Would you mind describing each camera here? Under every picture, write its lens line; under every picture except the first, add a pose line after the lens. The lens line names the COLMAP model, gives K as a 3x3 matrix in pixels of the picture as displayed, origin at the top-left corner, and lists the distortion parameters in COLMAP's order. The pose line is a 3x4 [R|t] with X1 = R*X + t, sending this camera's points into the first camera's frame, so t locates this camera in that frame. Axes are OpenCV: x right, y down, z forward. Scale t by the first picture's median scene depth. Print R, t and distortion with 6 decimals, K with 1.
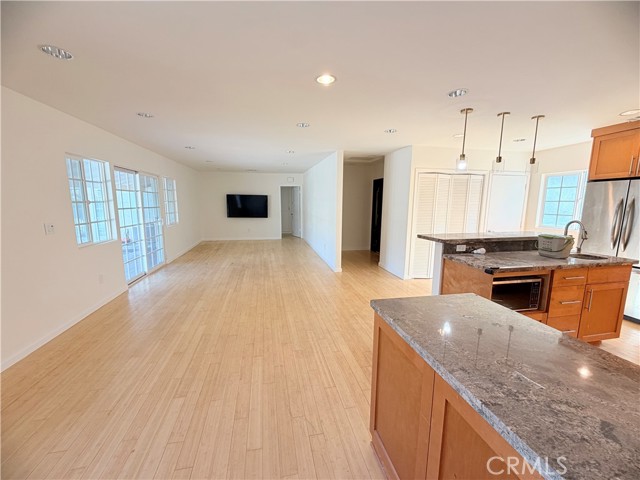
lens RADIAL K [[255.6, 0, 318.6], [0, 255.6, 241.5], [0, 0, 1]] dist [0.001165, 0.000268]
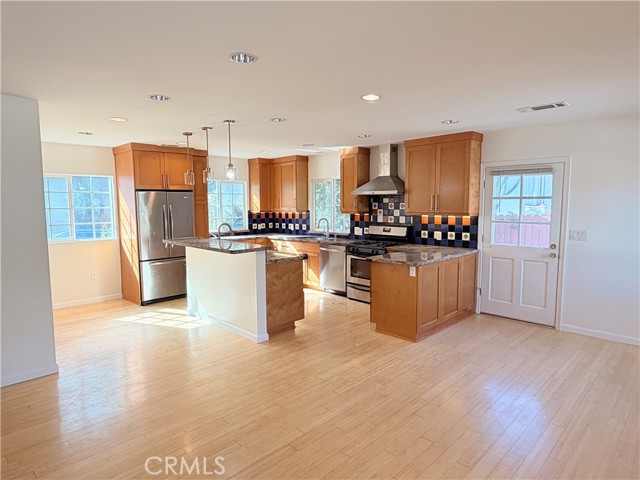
lens RADIAL K [[384.8, 0, 317.9], [0, 384.8, 240.9], [0, 0, 1]] dist [-0.002549, -0.000347]
pose [[-0.549503, -0.082014, 0.831457, -0.920276], [0.128385, 0.975062, 0.181028, -0.284180], [-0.825569, 0.206222, -0.525270, 1.617499]]
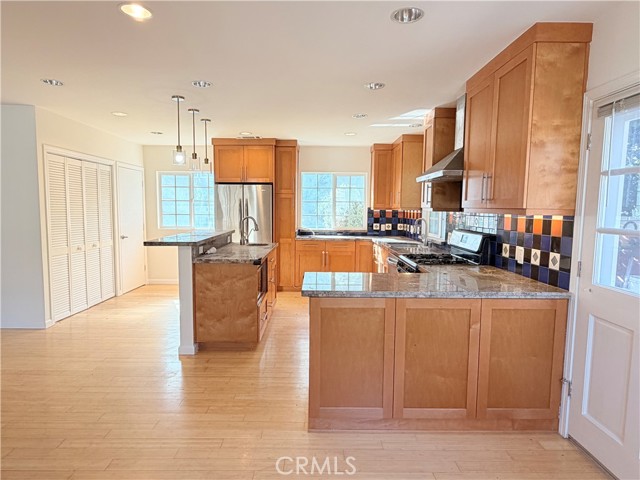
lens RADIAL K [[384.8, 0, 318.7], [0, 384.8, 242.8], [0, 0, 1]] dist [-0.002549, -0.000347]
pose [[0.196624, -0.092317, 0.976123, -0.690956], [0.137323, 0.988338, 0.065810, -0.031873], [-0.970815, 0.121105, 0.207008, 0.307001]]
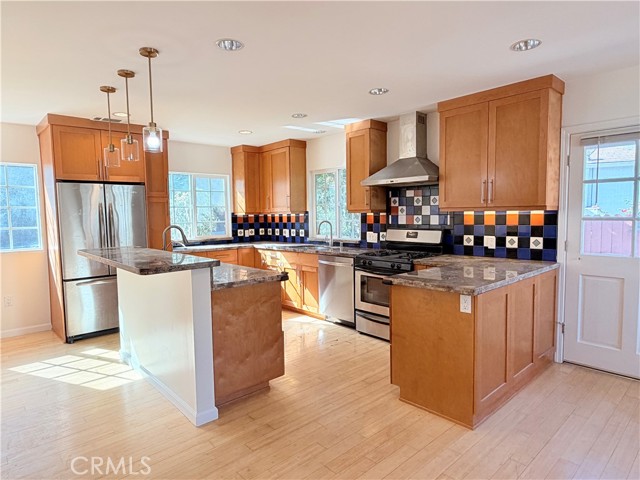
lens RADIAL K [[384.8, 0, 316.3], [0, 384.8, 241.4], [0, 0, 1]] dist [-0.002549, -0.000347]
pose [[-0.509801, -0.058005, 0.858335, -0.426989], [0.141855, 0.978399, 0.150372, -0.155069], [-0.848516, 0.198419, -0.490561, 1.207992]]
